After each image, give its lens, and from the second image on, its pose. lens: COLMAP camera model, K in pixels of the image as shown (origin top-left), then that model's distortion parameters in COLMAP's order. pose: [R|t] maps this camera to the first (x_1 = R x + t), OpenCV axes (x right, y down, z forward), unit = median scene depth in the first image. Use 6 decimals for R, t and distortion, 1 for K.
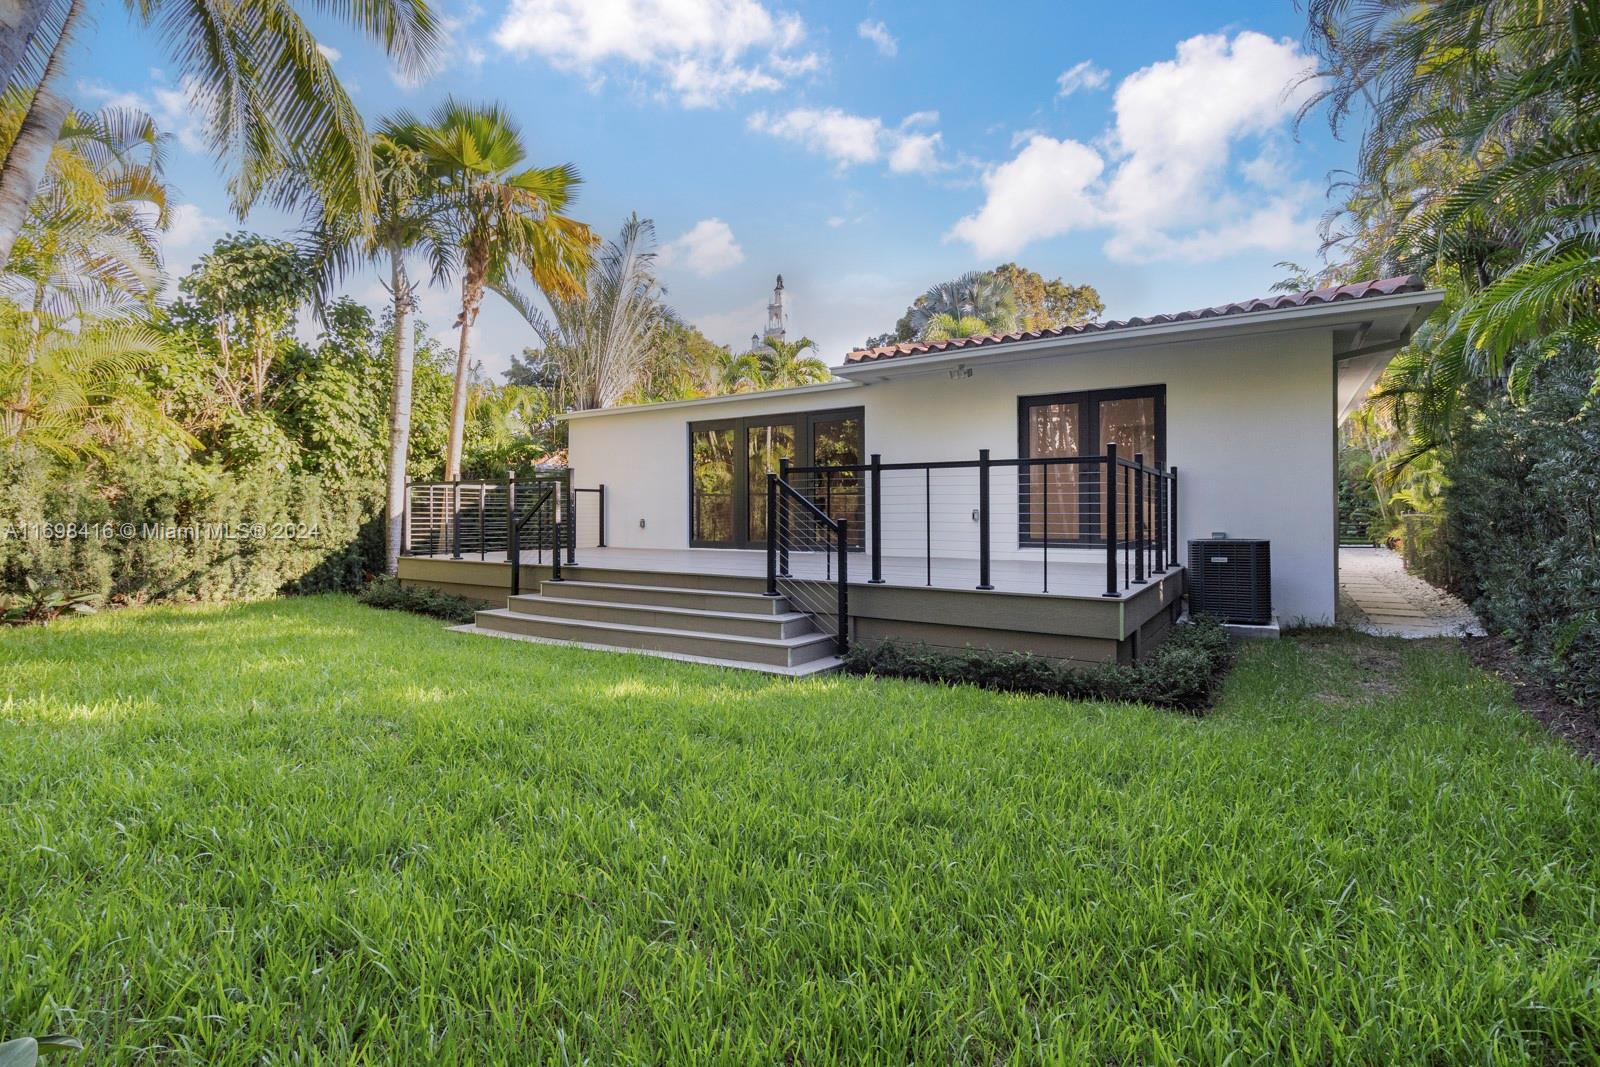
lens RADIAL K [[737.8, 0, 812.2], [0, 737.8, 513.2], [0, 0, 1]] dist [0.005671, 0.001156]
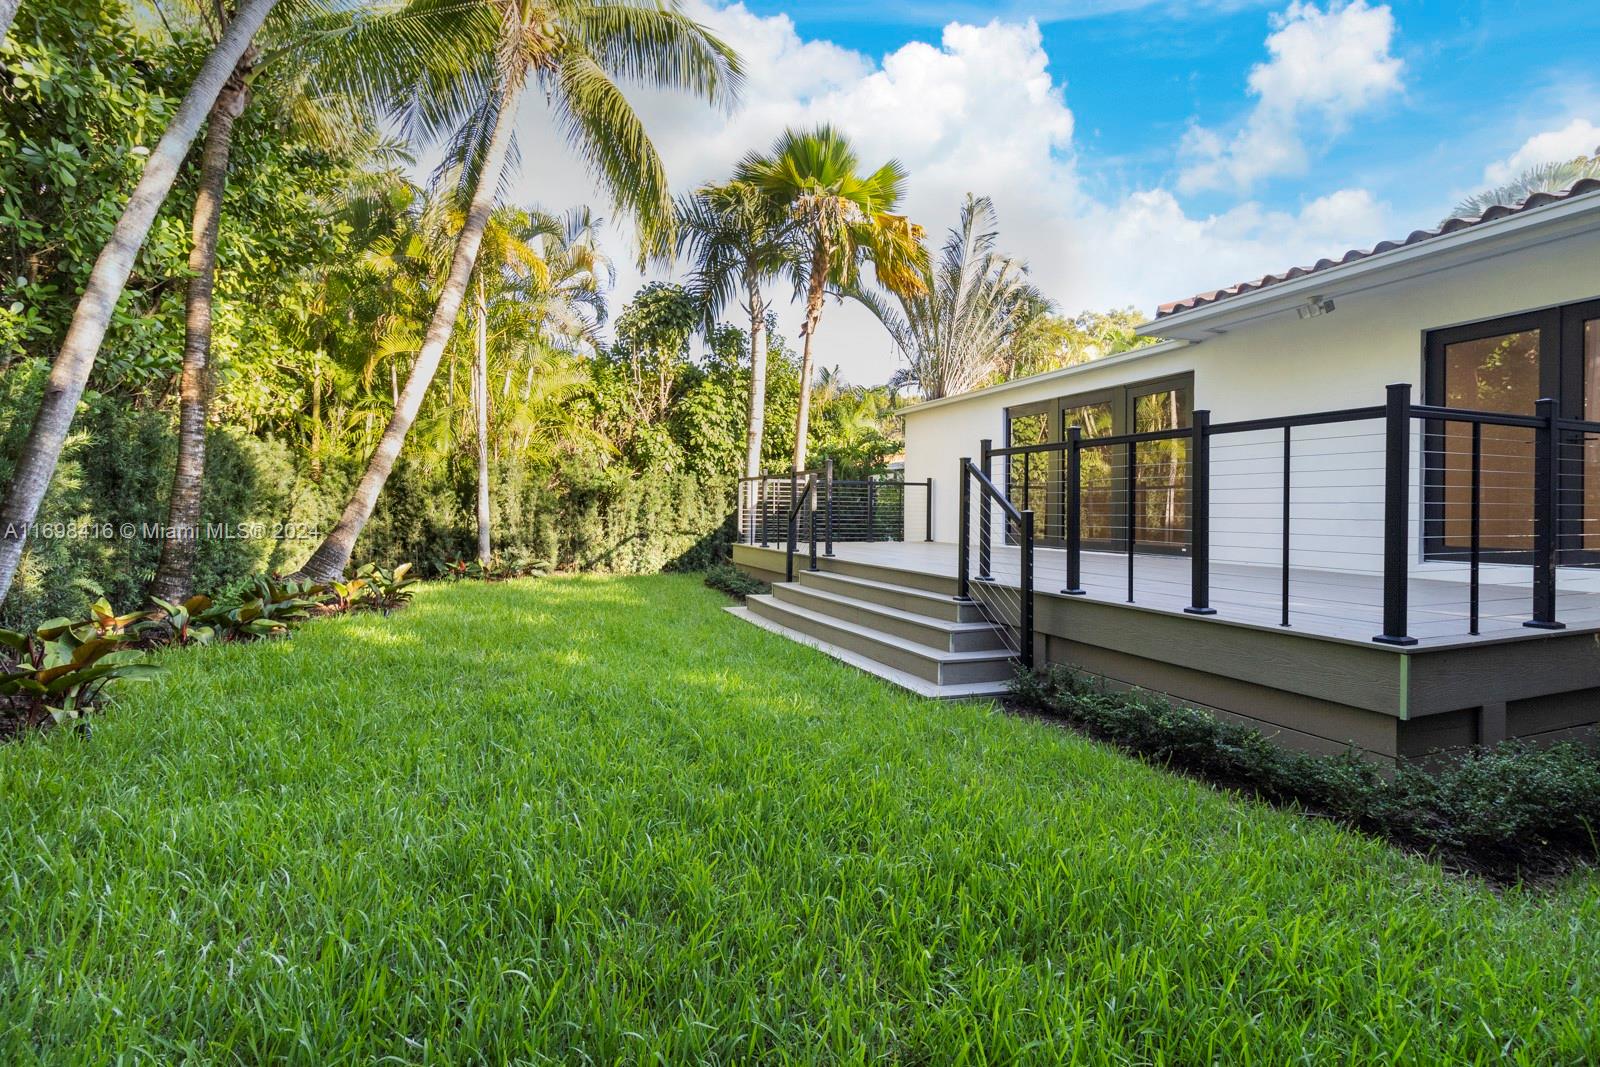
lens RADIAL K [[737.8, 0, 812.2], [0, 737.8, 513.2], [0, 0, 1]] dist [0.005671, 0.001156]
pose [[0.822333, 0.009979, -0.568919, 0.175342], [-0.008197, 0.999950, 0.005690, 0.004587], [0.568947, -0.000016, 0.822374, 0.121059]]
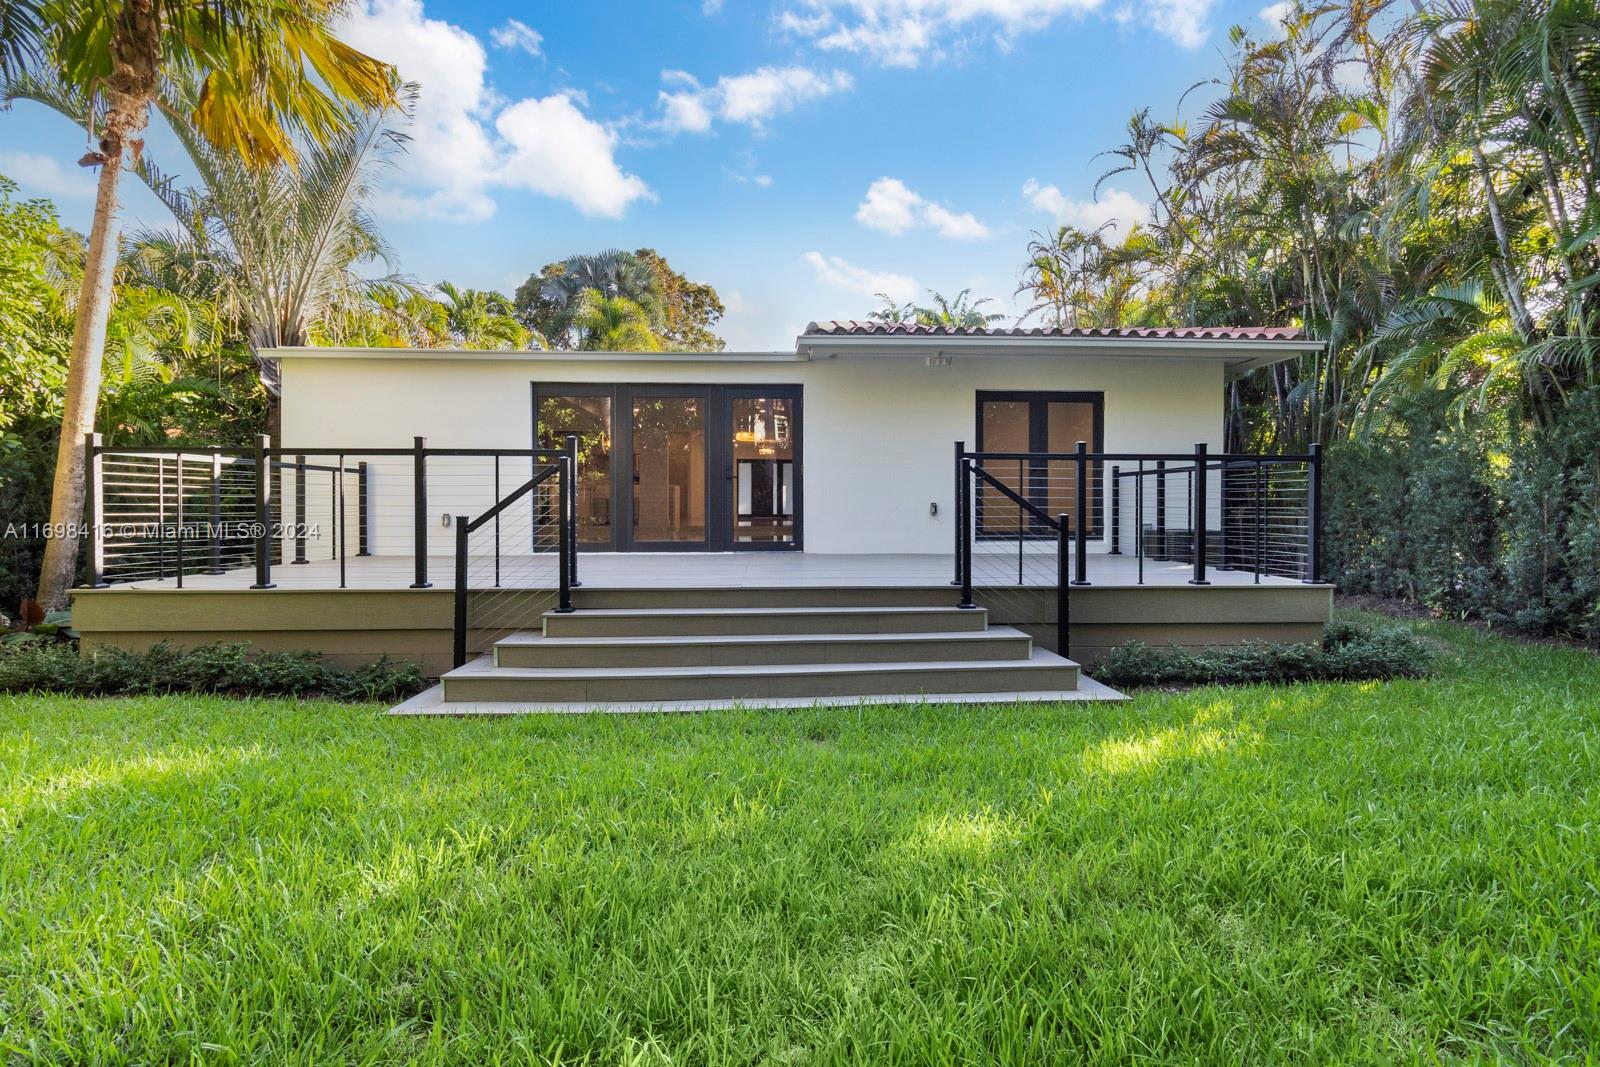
lens RADIAL K [[737.8, 0, 812.2], [0, 737.8, 513.2], [0, 0, 1]] dist [0.005671, 0.001156]
pose [[0.814961, -0.003279, 0.579506, -0.408053], [-0.003101, 0.999945, 0.010018, -0.000809], [-0.579507, -0.009961, 0.814906, 0.261888]]
